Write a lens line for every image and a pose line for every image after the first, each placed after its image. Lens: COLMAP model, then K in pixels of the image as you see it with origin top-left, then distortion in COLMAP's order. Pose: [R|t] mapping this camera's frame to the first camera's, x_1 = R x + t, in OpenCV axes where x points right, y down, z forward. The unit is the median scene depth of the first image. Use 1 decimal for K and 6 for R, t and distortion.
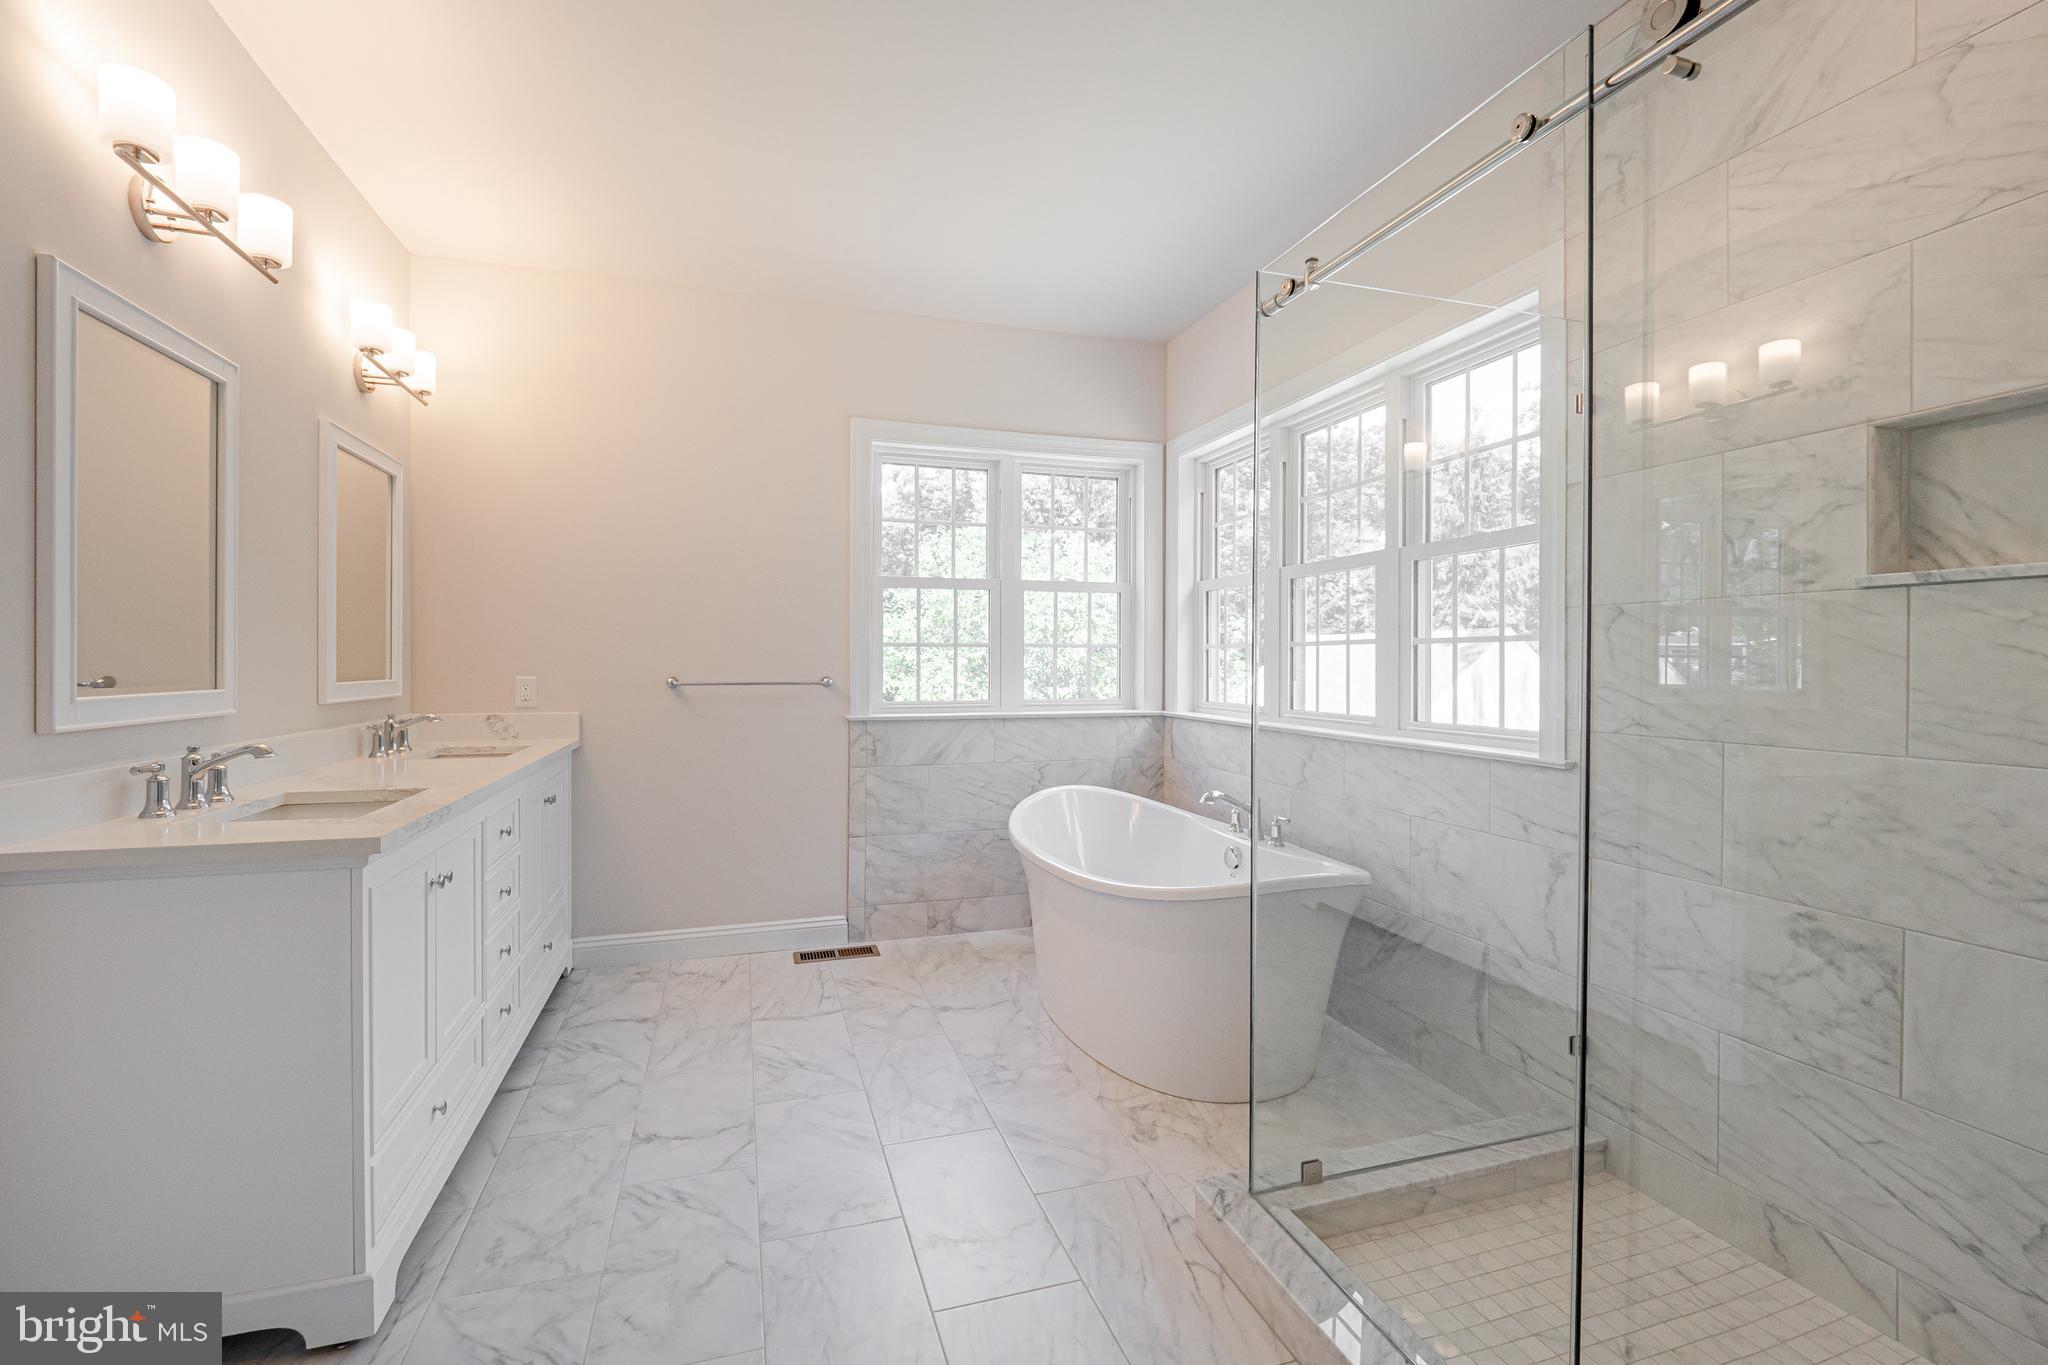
lens RADIAL K [[925.6, 0, 1065.7], [0, 925.6, 666.3], [0, 0, 1]] dist [-0.011700, 0.000348]
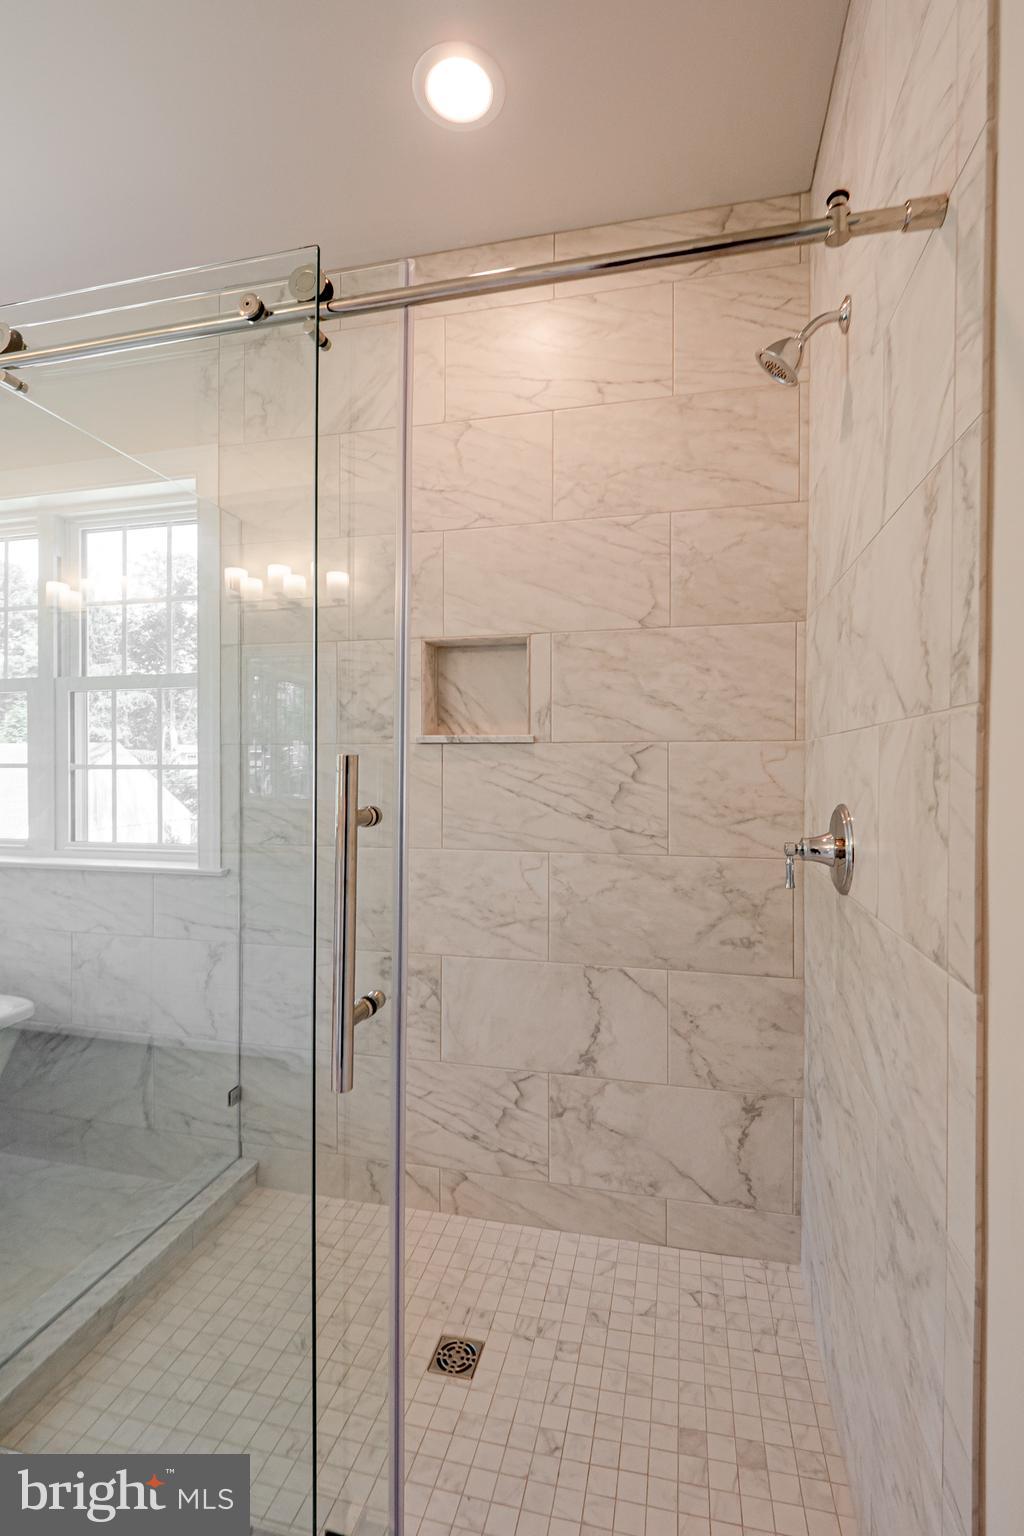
lens RADIAL K [[641.4, 0, 514.0], [0, 641.4, 769.8], [0, 0, 1]] dist [0.034225, -0.035870]
pose [[0.526449, -0.006272, 0.850183, 0.011574], [0.001422, 0.999978, 0.006496, -0.033395], [-0.850205, -0.002211, 0.526446, 0.199905]]
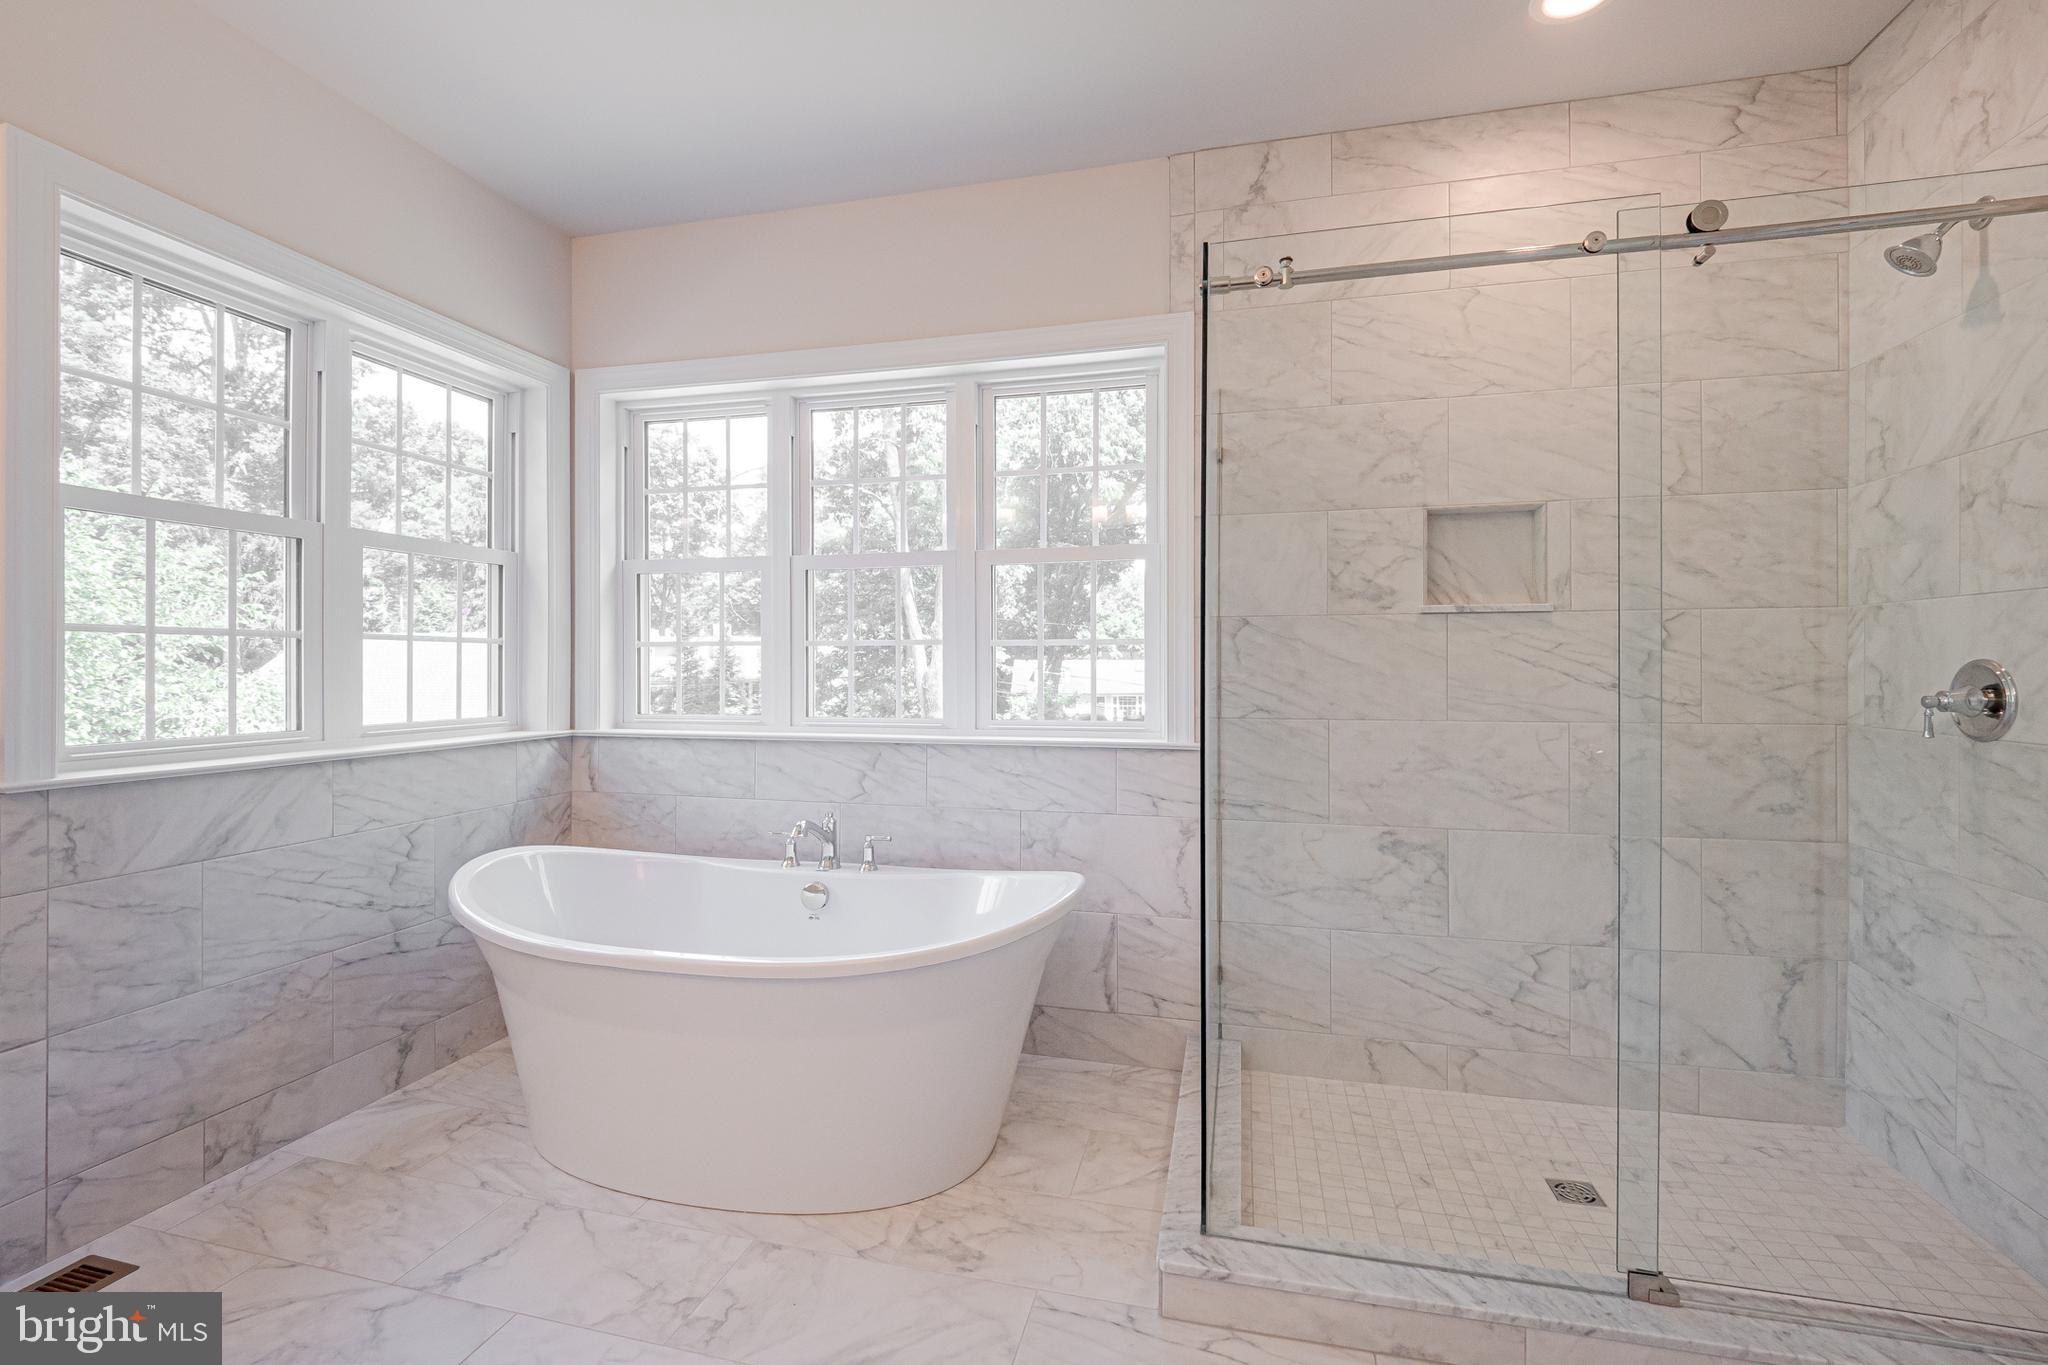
lens RADIAL K [[872.9, 0, 1022.6], [0, 872.9, 667.9], [0, 0, 1]] dist [0.007522, -0.008041]
pose [[0.534234, -0.005635, 0.845318, -0.522030], [0.007302, 0.999971, 0.002051, -0.001160], [-0.845305, 0.005077, 0.534259, 0.556734]]
